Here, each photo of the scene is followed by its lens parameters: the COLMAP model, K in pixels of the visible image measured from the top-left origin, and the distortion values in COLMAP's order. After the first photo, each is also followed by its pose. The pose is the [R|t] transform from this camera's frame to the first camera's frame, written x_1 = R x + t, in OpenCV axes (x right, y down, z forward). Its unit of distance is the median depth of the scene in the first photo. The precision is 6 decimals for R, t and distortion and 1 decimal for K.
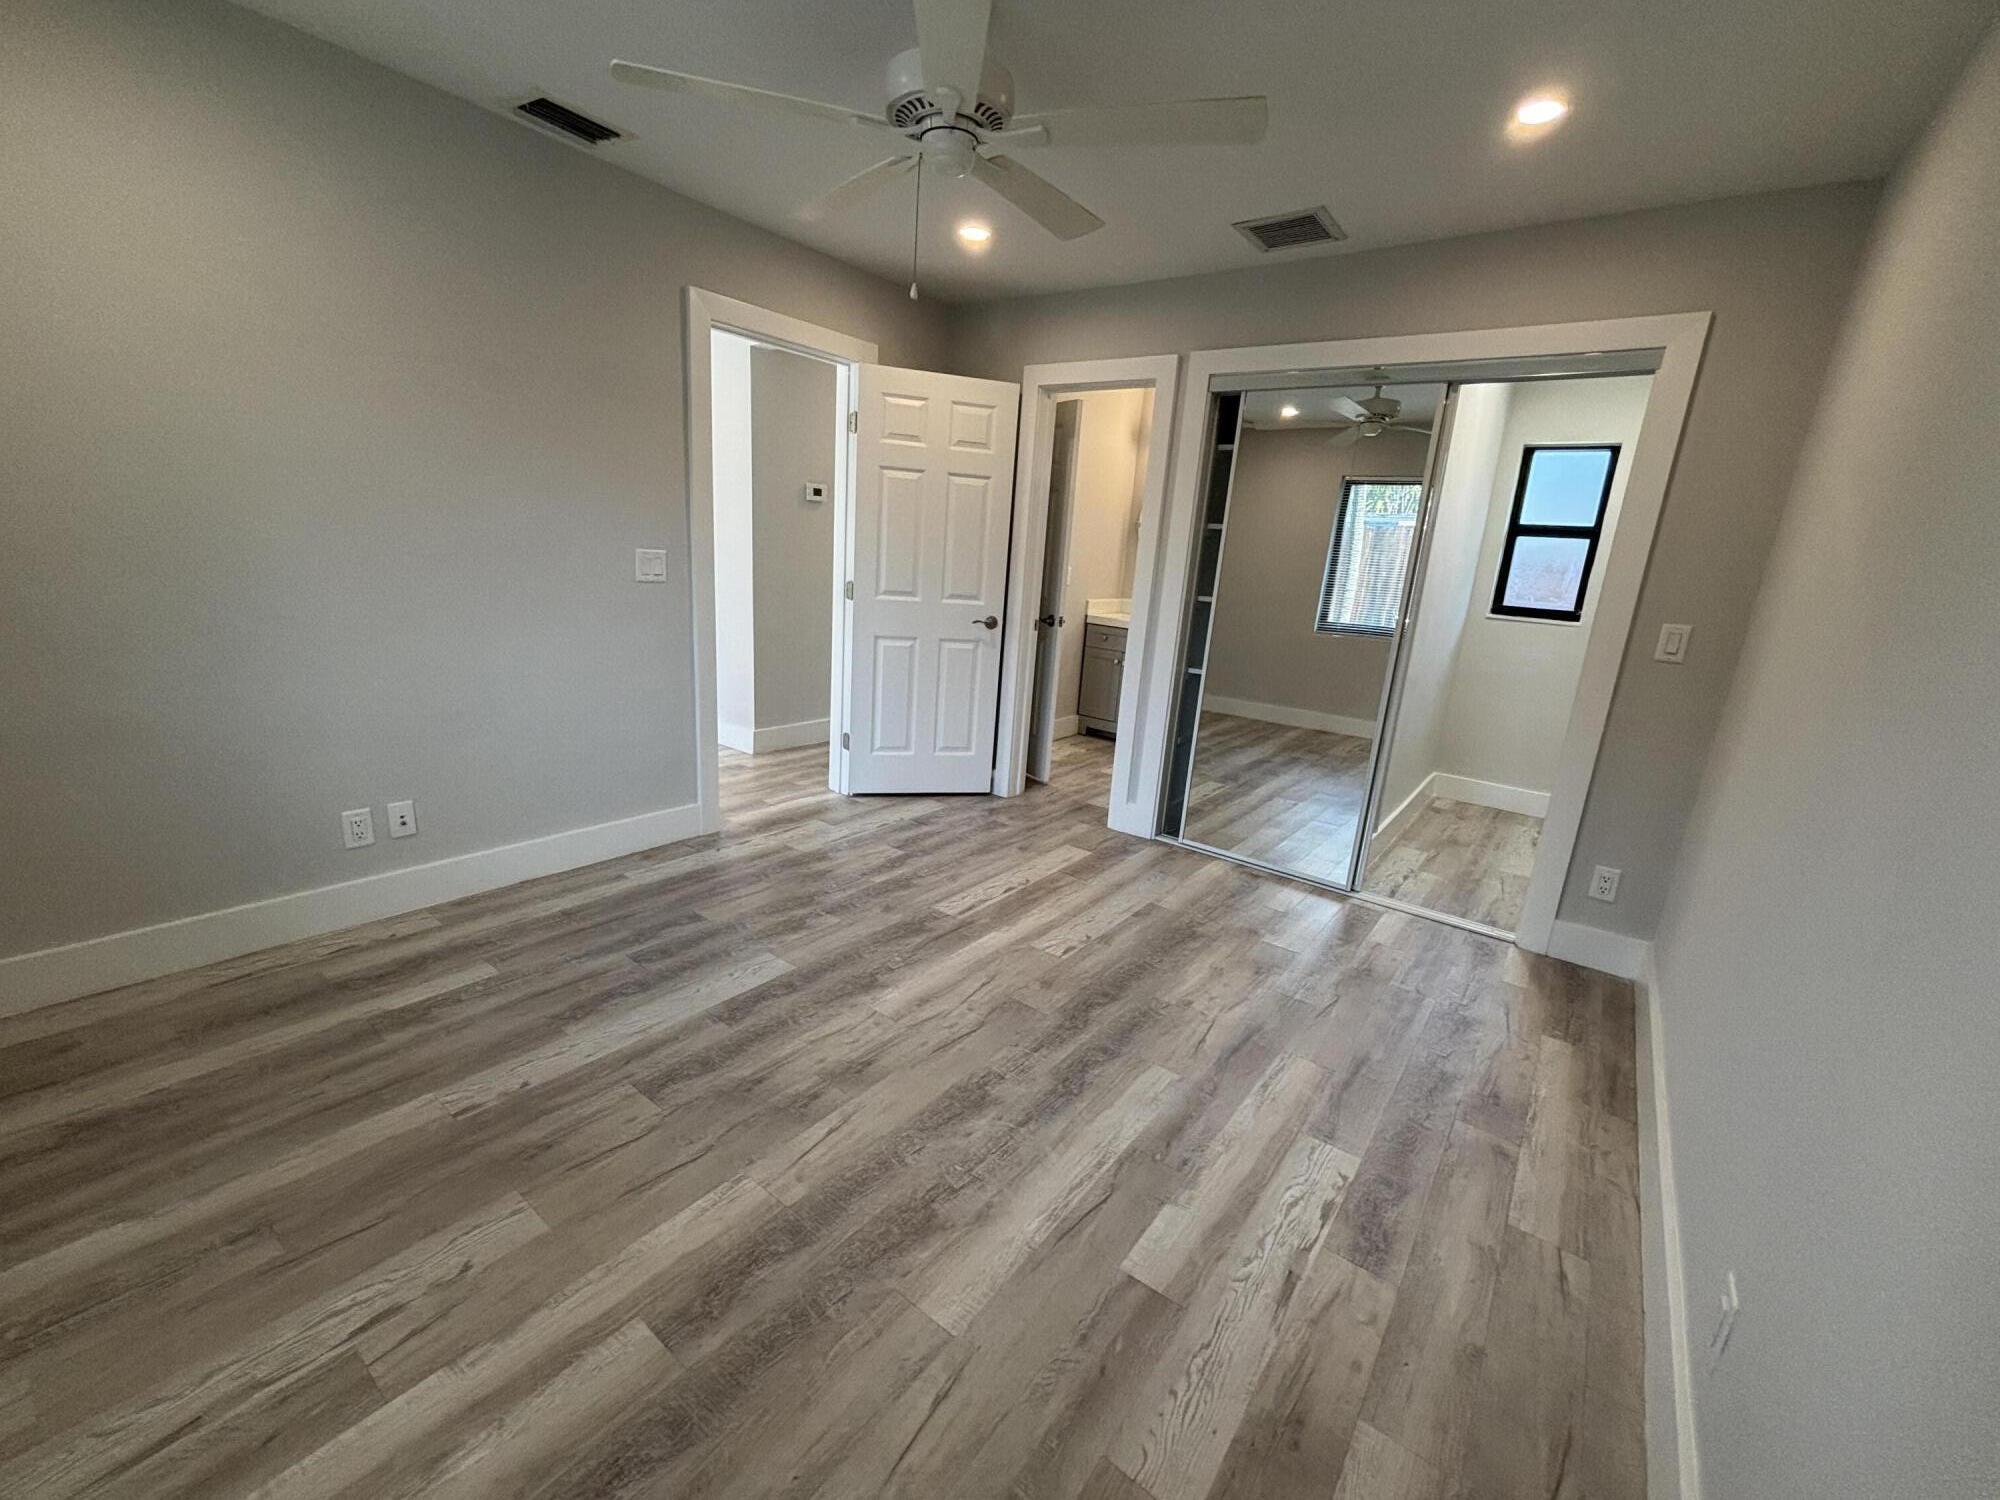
lens RADIAL K [[813.1, 0, 1008.8], [0, 813.1, 742.8], [0, 0, 1]] dist [0.003183, -0.001406]
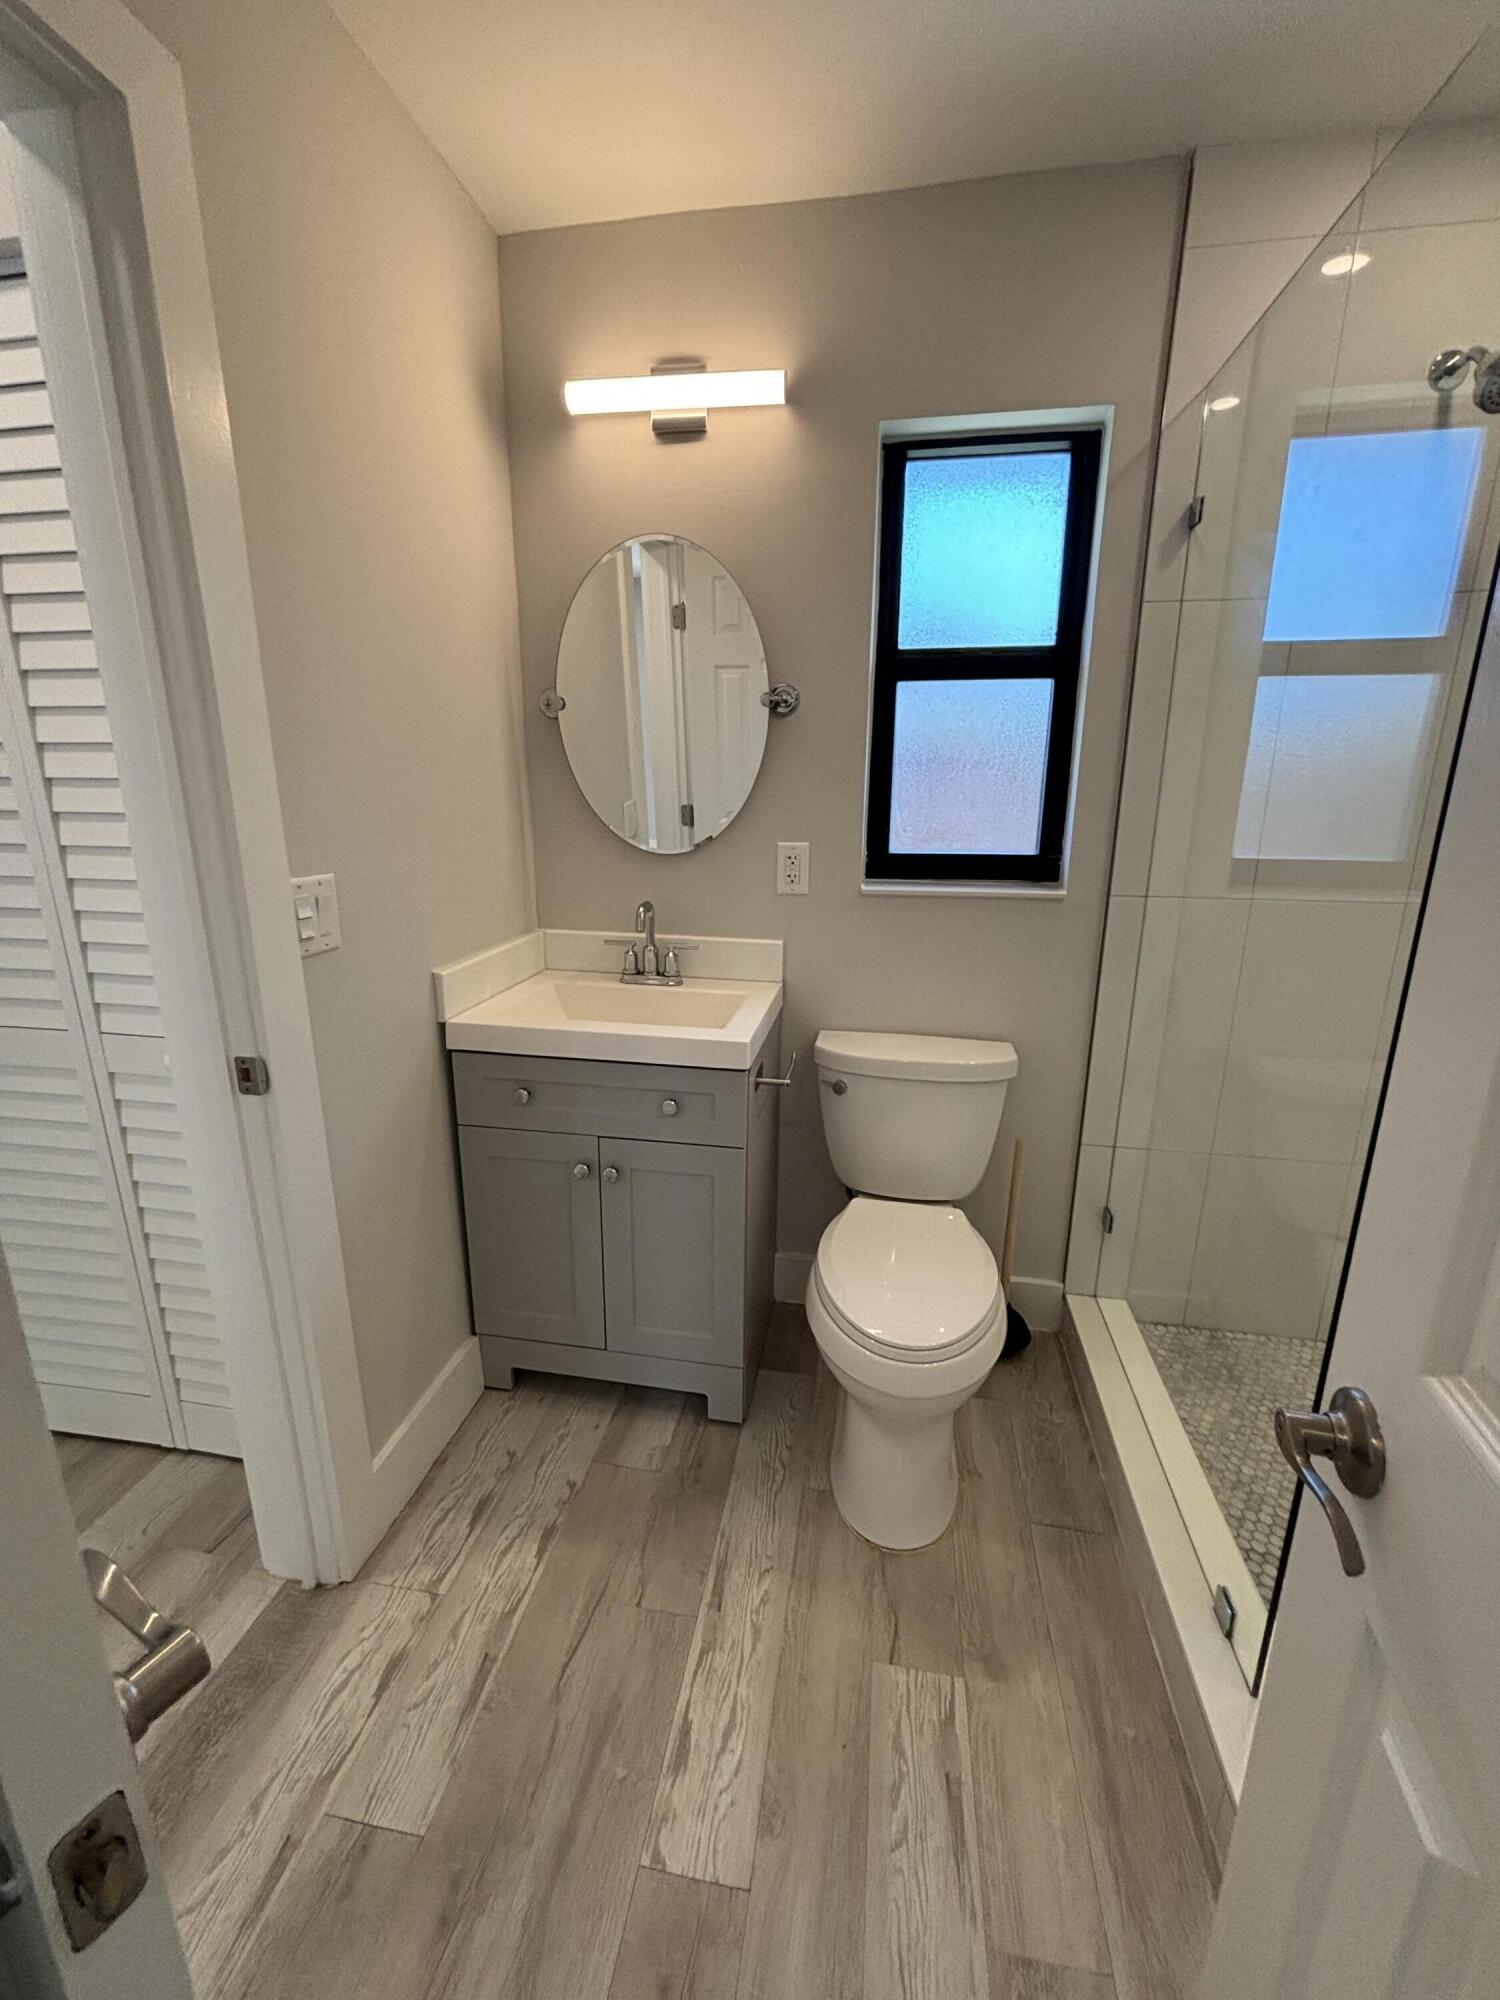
lens RADIAL K [[813.1, 0, 748.7], [0, 813.1, 1000.4], [0, 0, 1]] dist [0.003183, -0.001406]
pose [[0.890914, -0.178038, 0.417821, 1.535942], [0.160731, 0.984023, 0.076577, -0.595771], [-0.424780, -0.001066, 0.905296, 2.822653]]
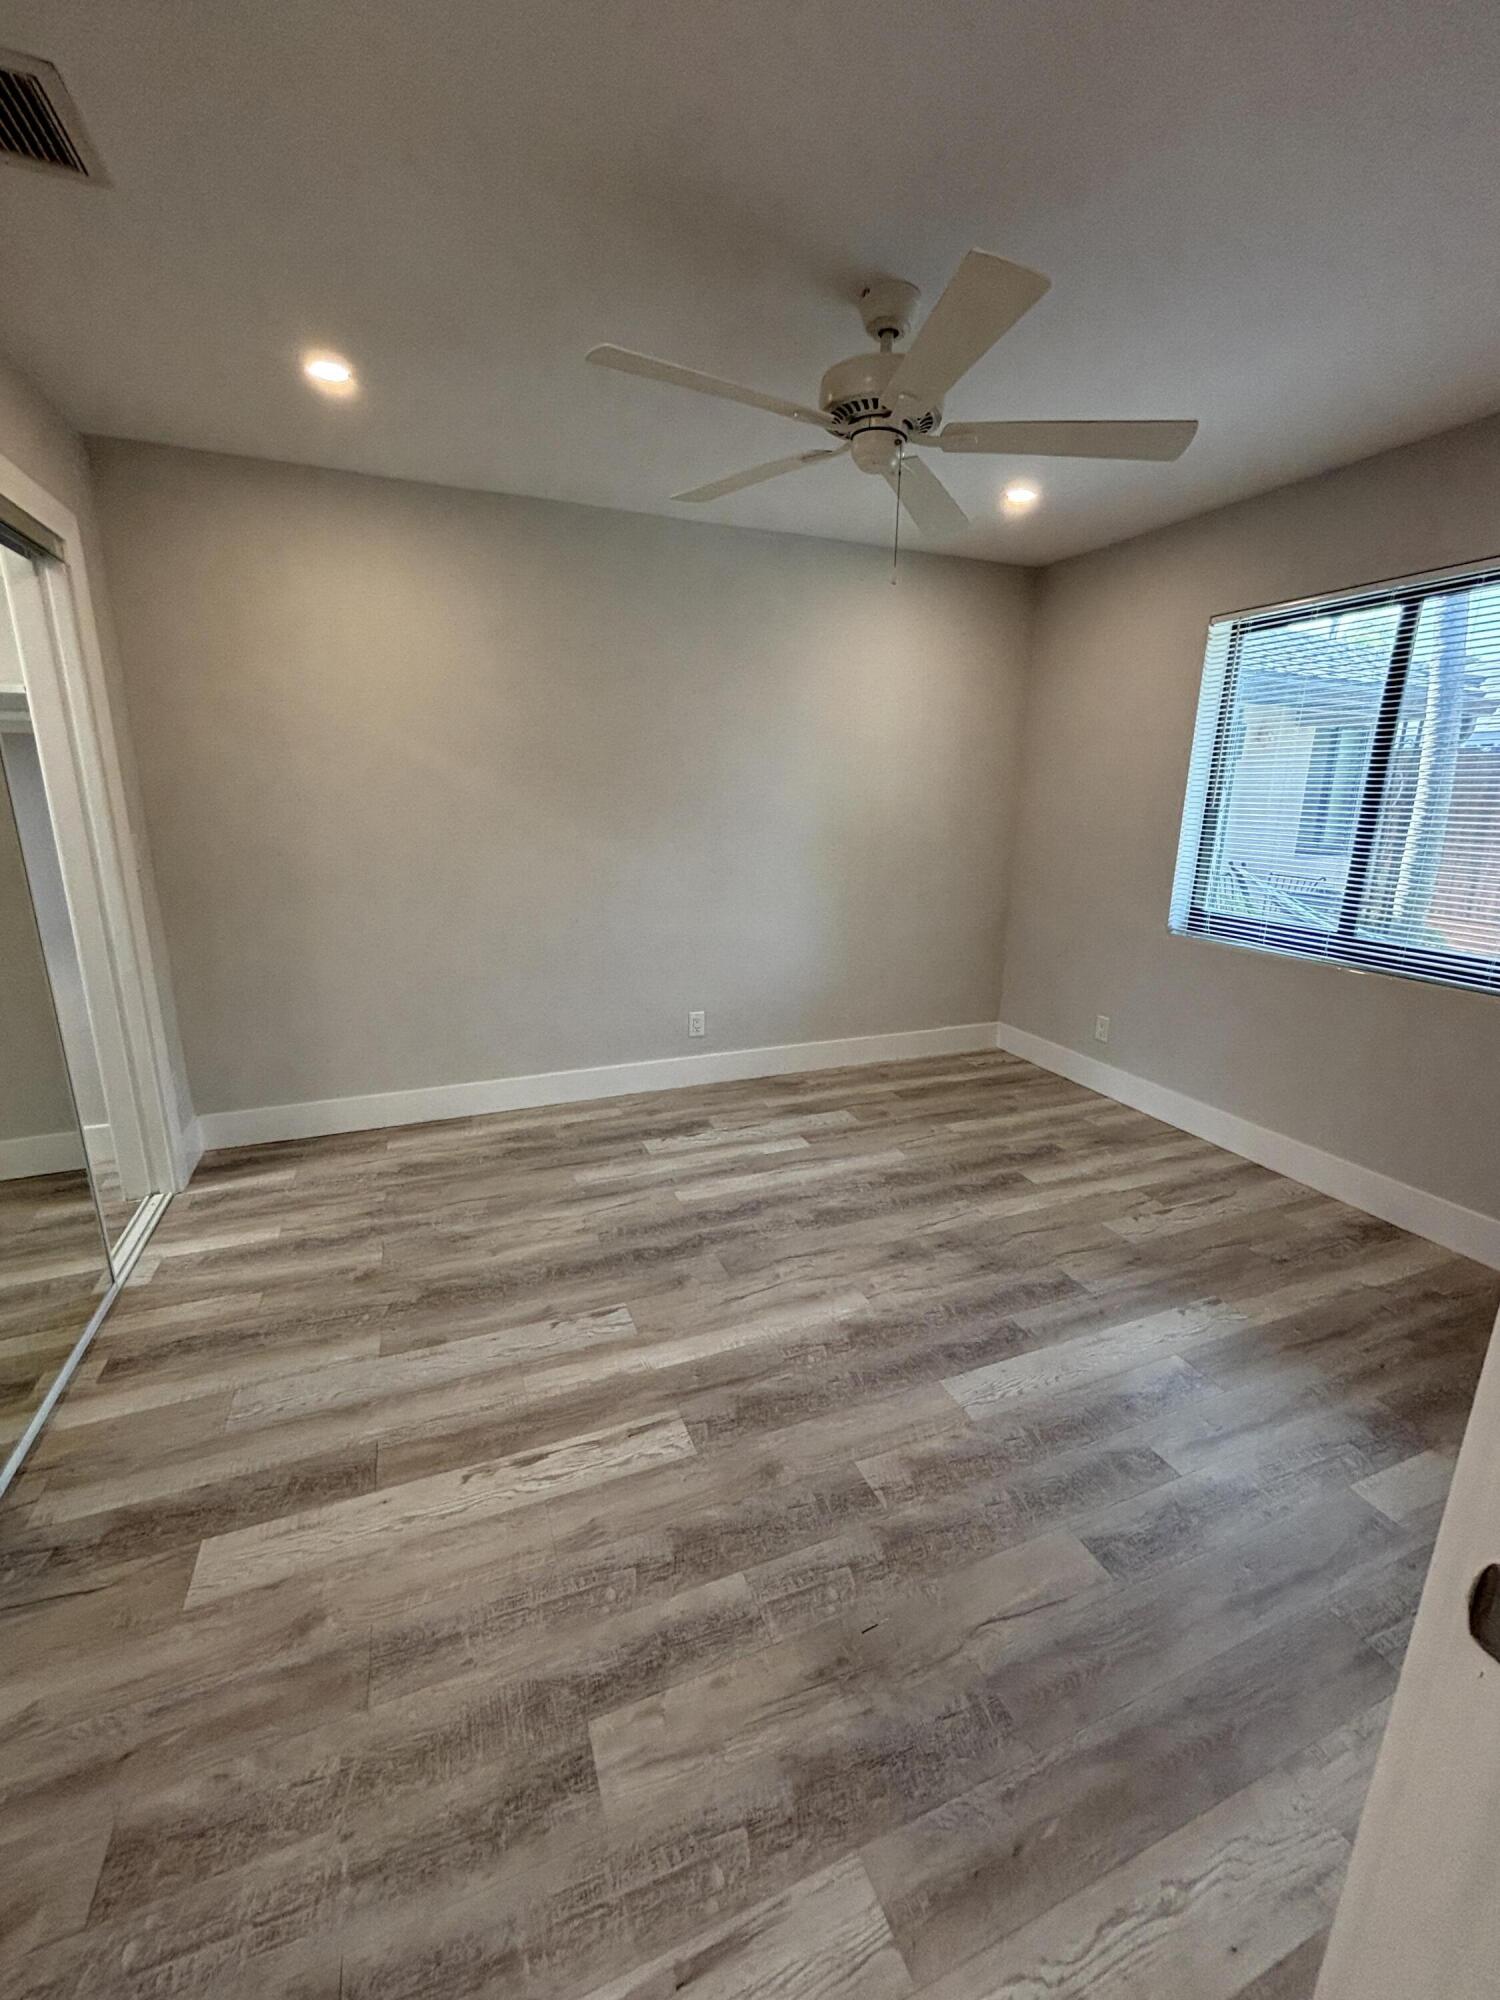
lens RADIAL K [[813.1, 0, 750.1], [0, 813.1, 987.2], [0, 0, 1]] dist [0.003183, -0.001406]
pose [[-0.850959, -0.197785, 0.486570, -0.349819], [0.057901, 0.885418, 0.461175, -0.363680], [-0.522031, 0.420614, -0.742002, 1.284825]]
